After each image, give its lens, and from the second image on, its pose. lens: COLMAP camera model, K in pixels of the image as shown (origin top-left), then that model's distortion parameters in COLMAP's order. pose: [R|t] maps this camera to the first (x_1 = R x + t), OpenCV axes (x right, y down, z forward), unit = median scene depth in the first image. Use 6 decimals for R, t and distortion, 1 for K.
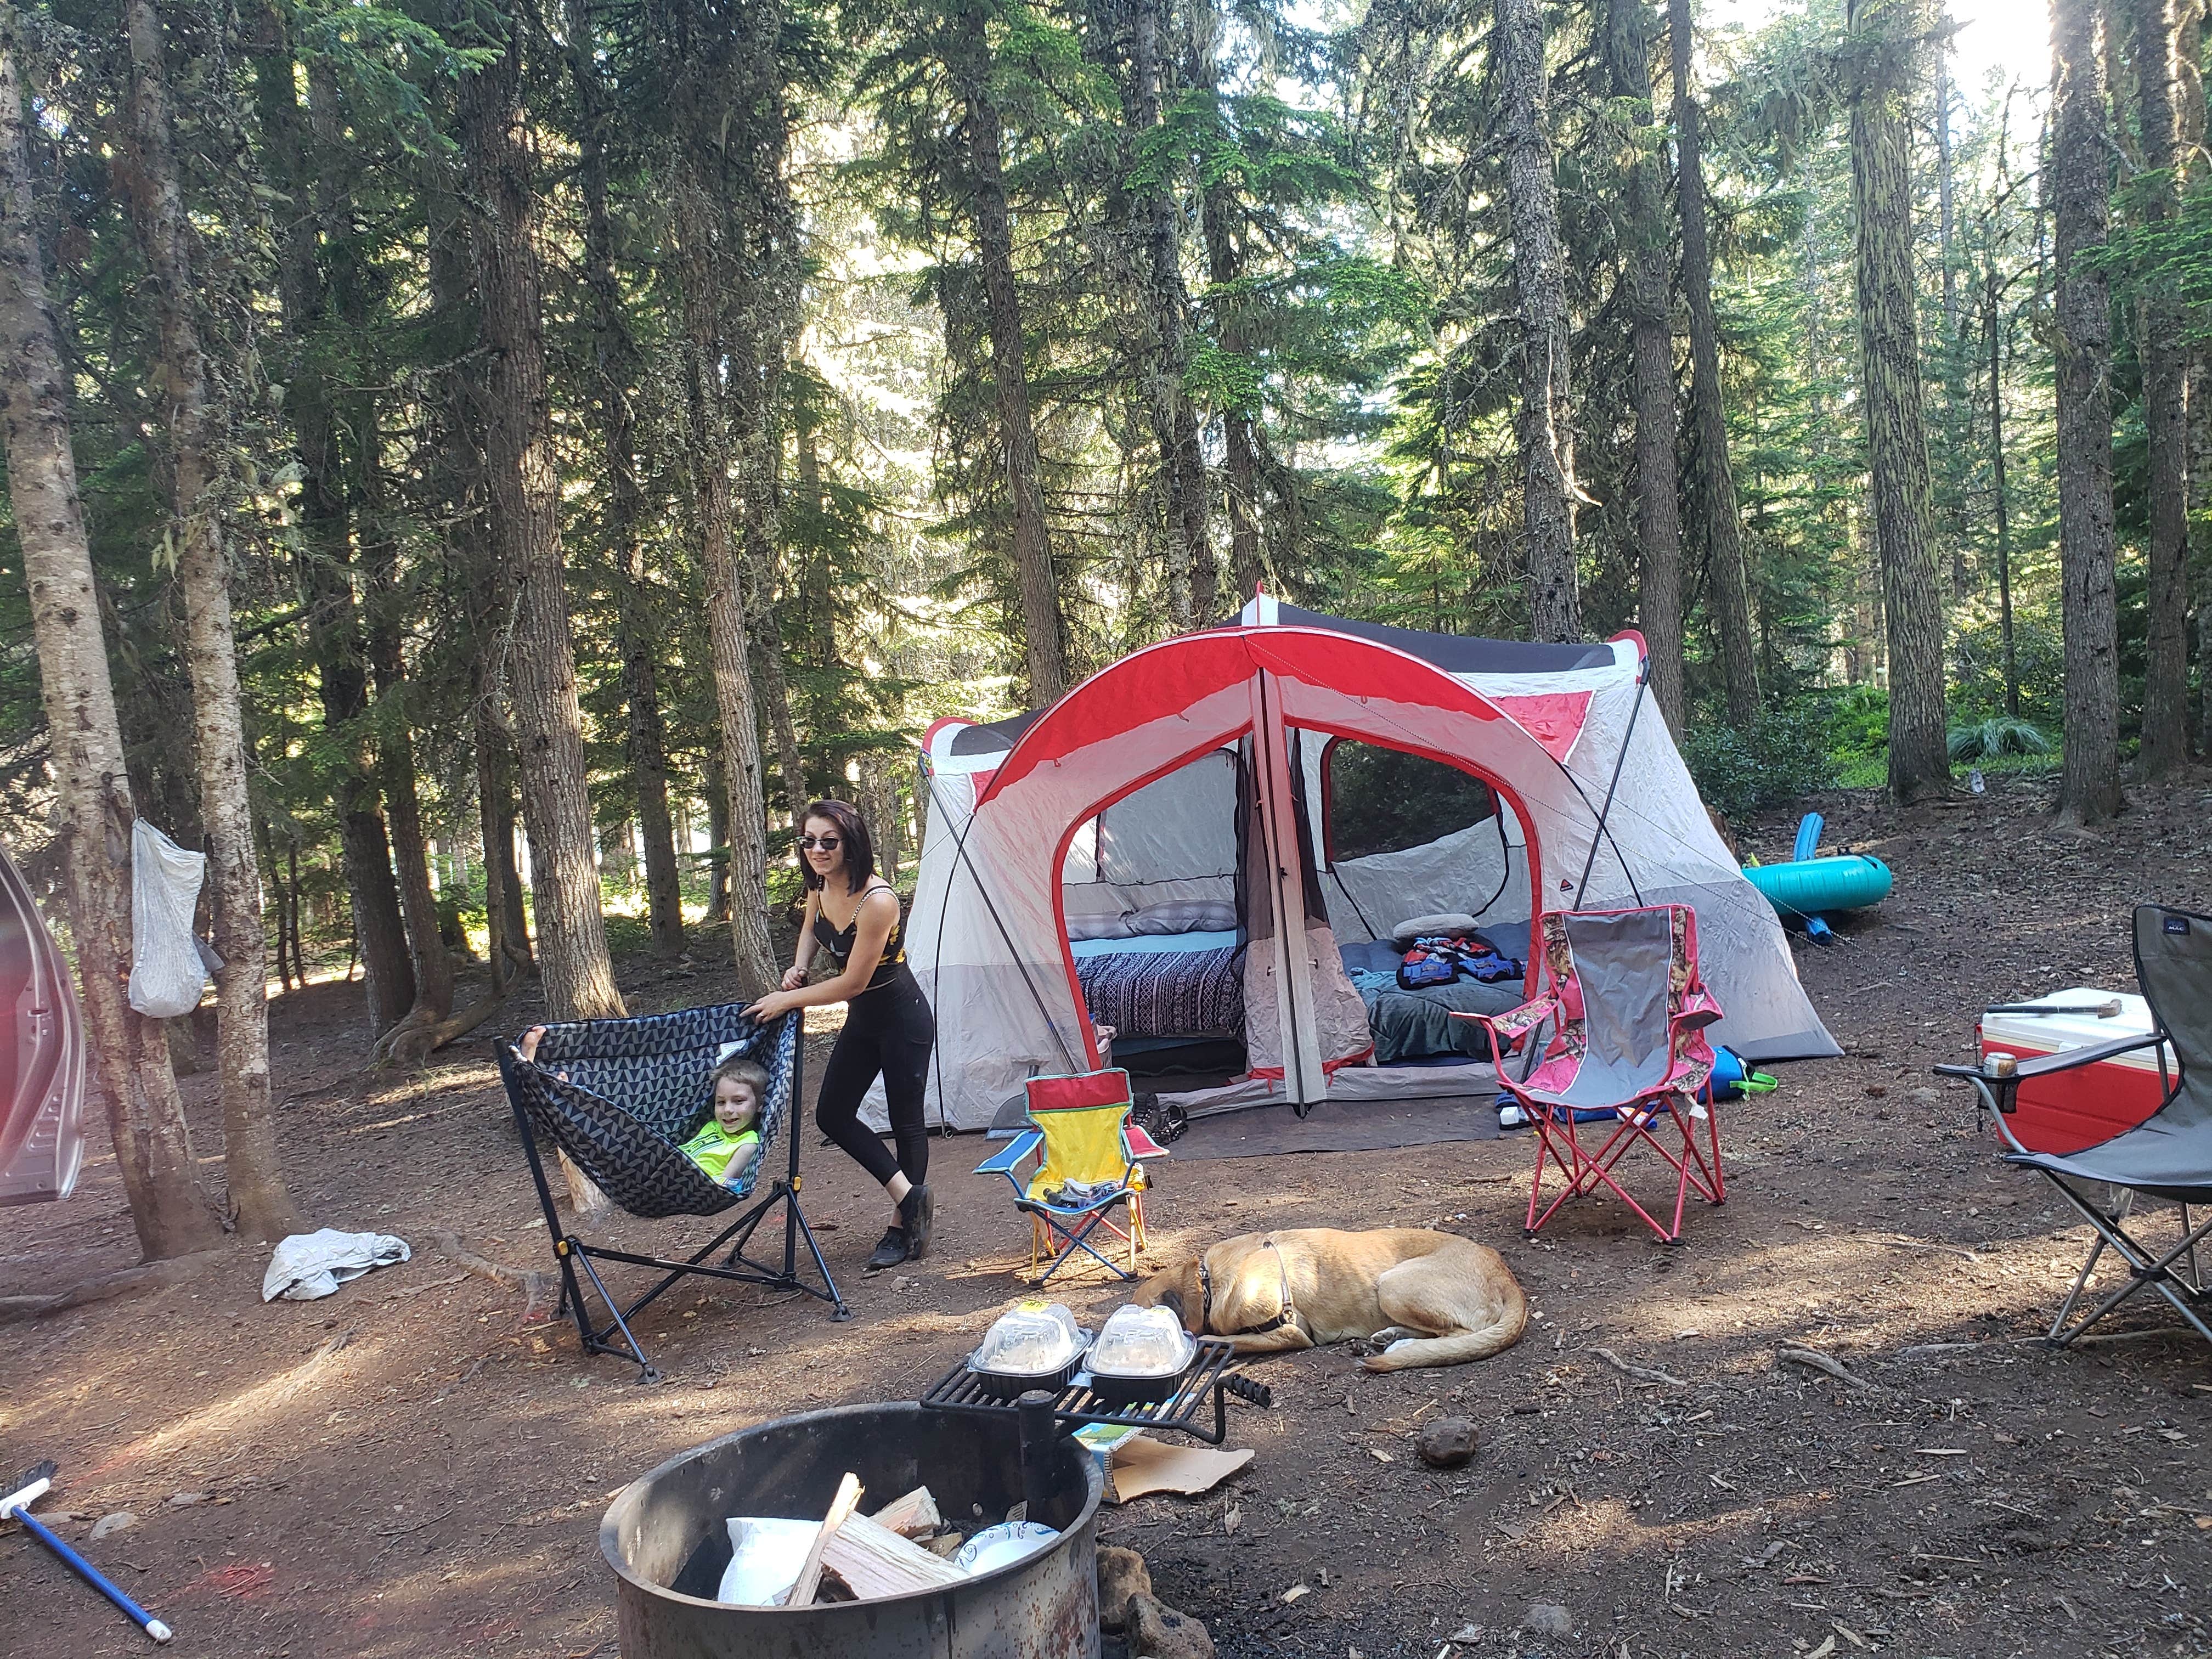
lens RADIAL K [[1862.1, 0, 1089.8], [0, 1862.1, 792.8], [0, 0, 1]] dist [0.147769, -0.323281]
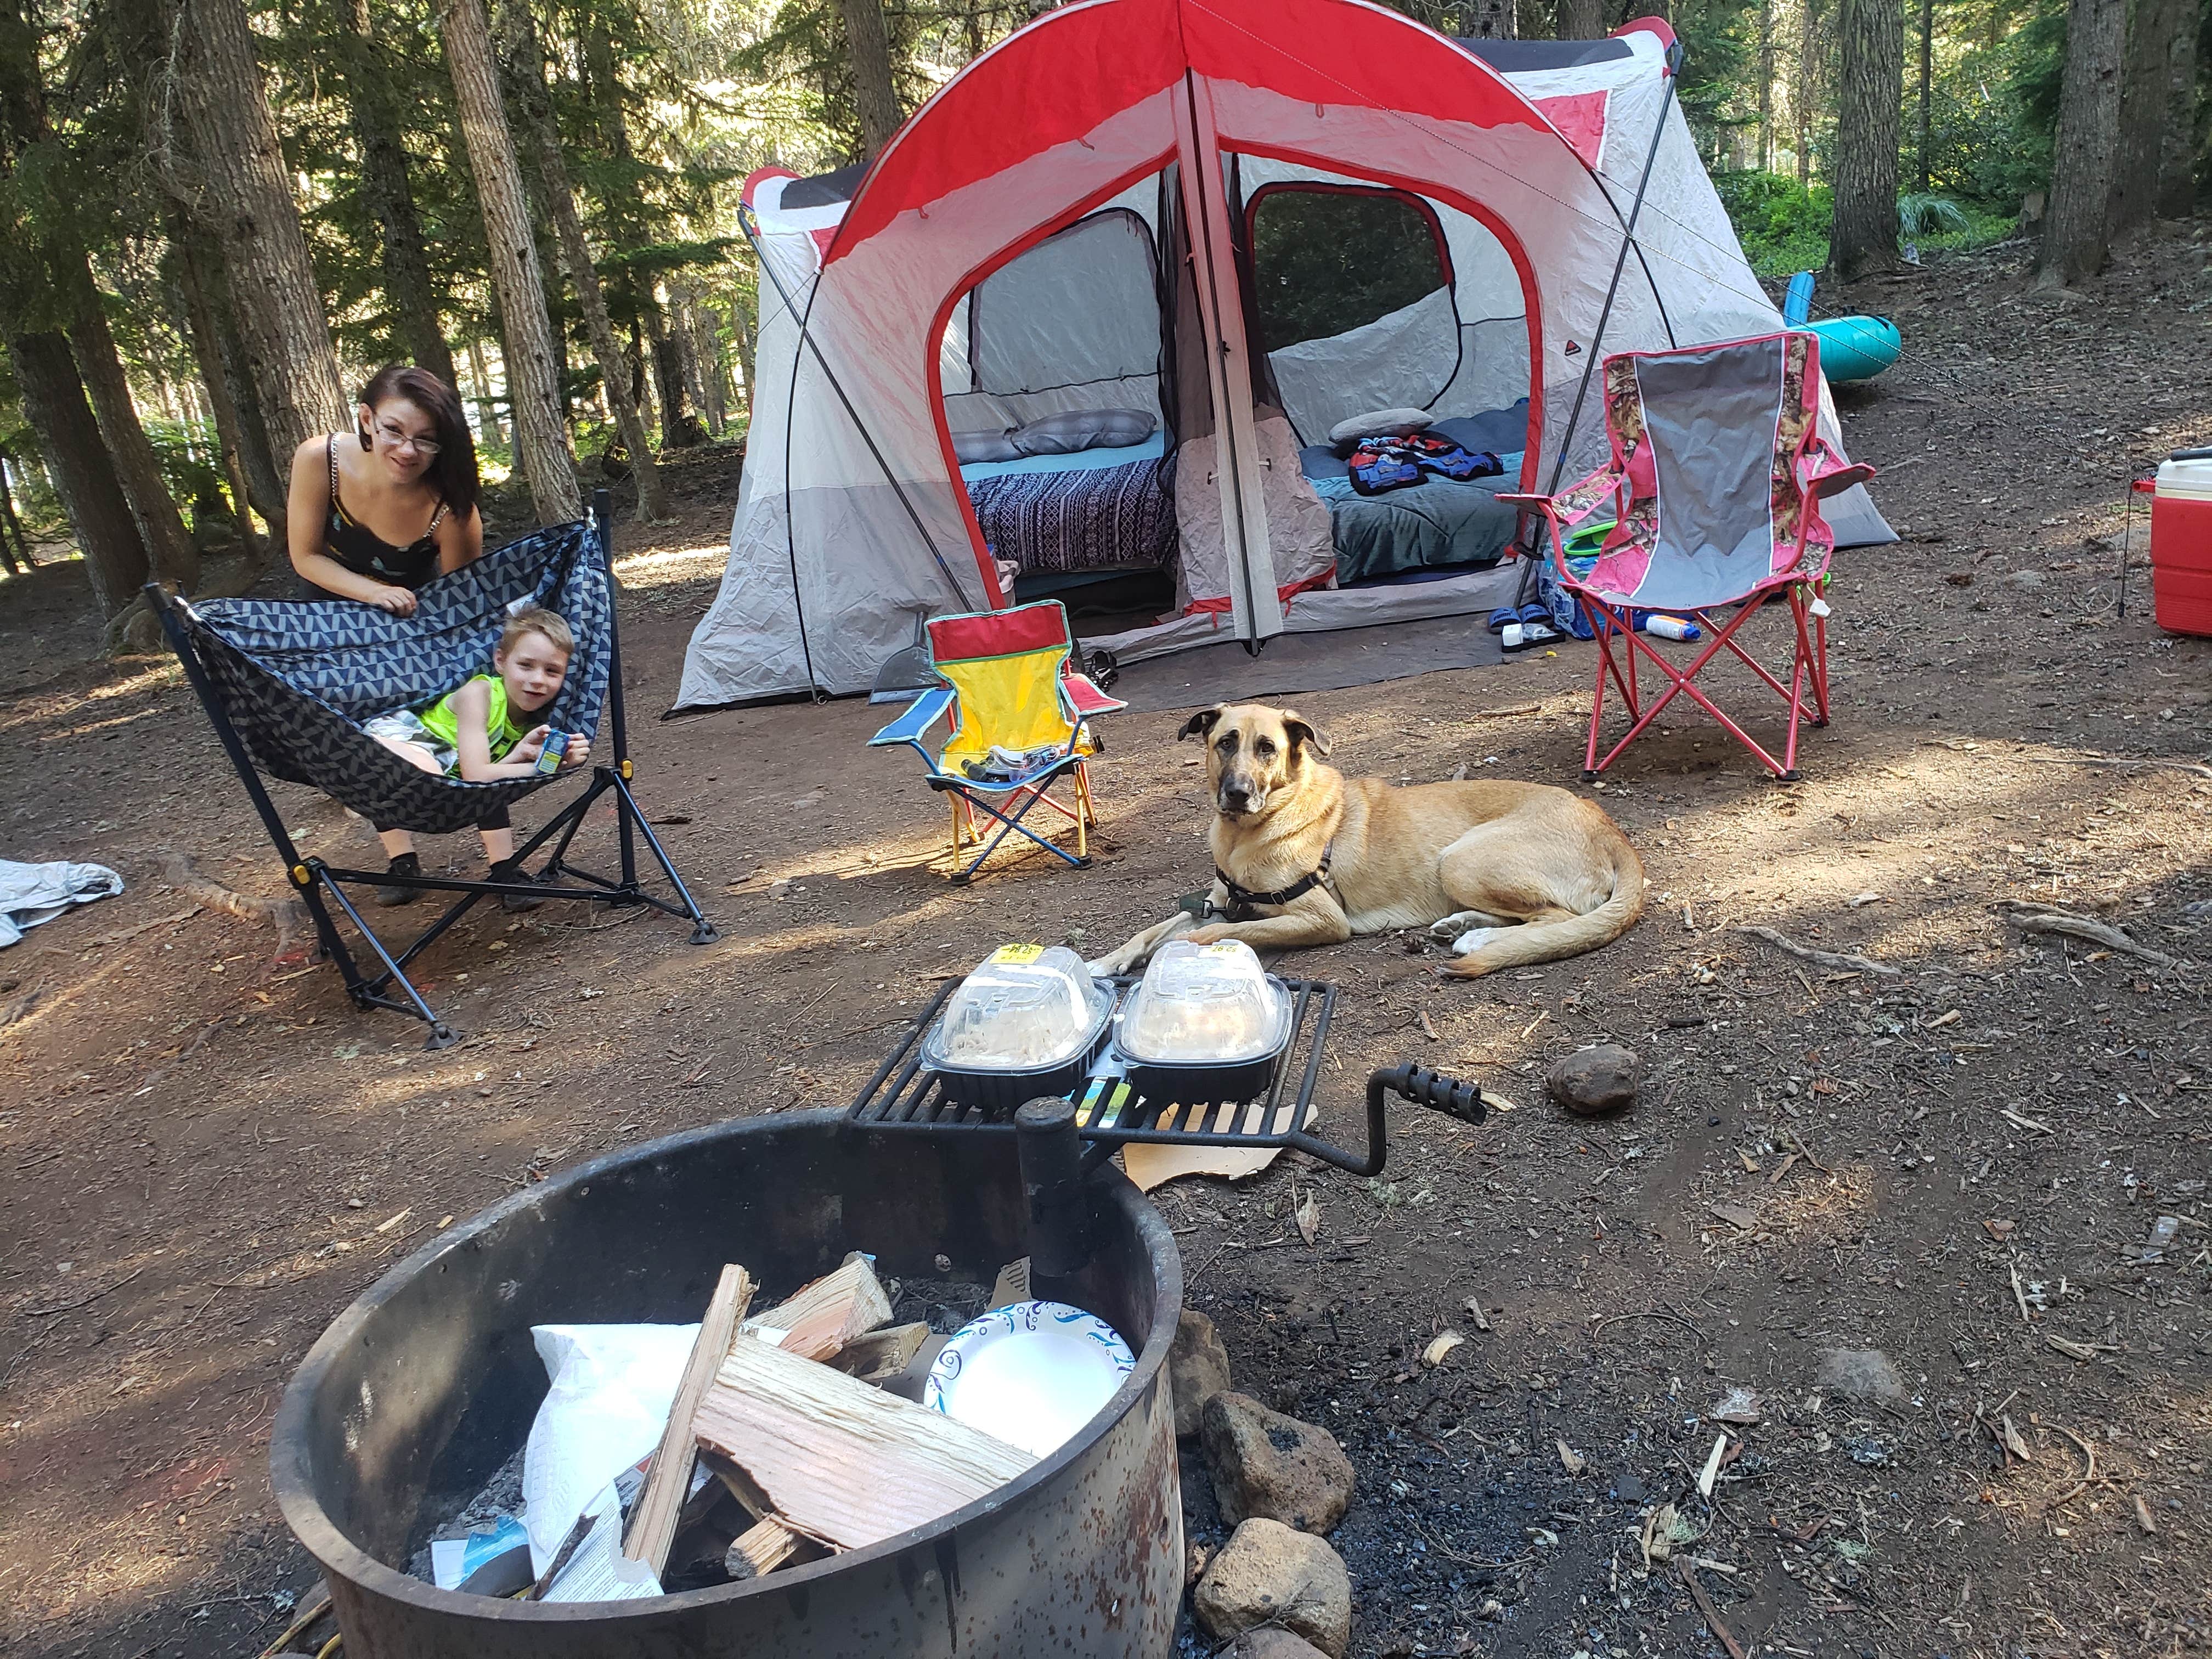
lens RADIAL K [[1862.1, 0, 1089.8], [0, 1862.1, 792.8], [0, 0, 1]] dist [0.147769, -0.323281]
pose [[0.995412, -0.059056, 0.075285, -0.026003], [0.040082, 0.971803, 0.232362, 0.044485], [-0.086884, -0.228279, 0.969711, 0.226592]]
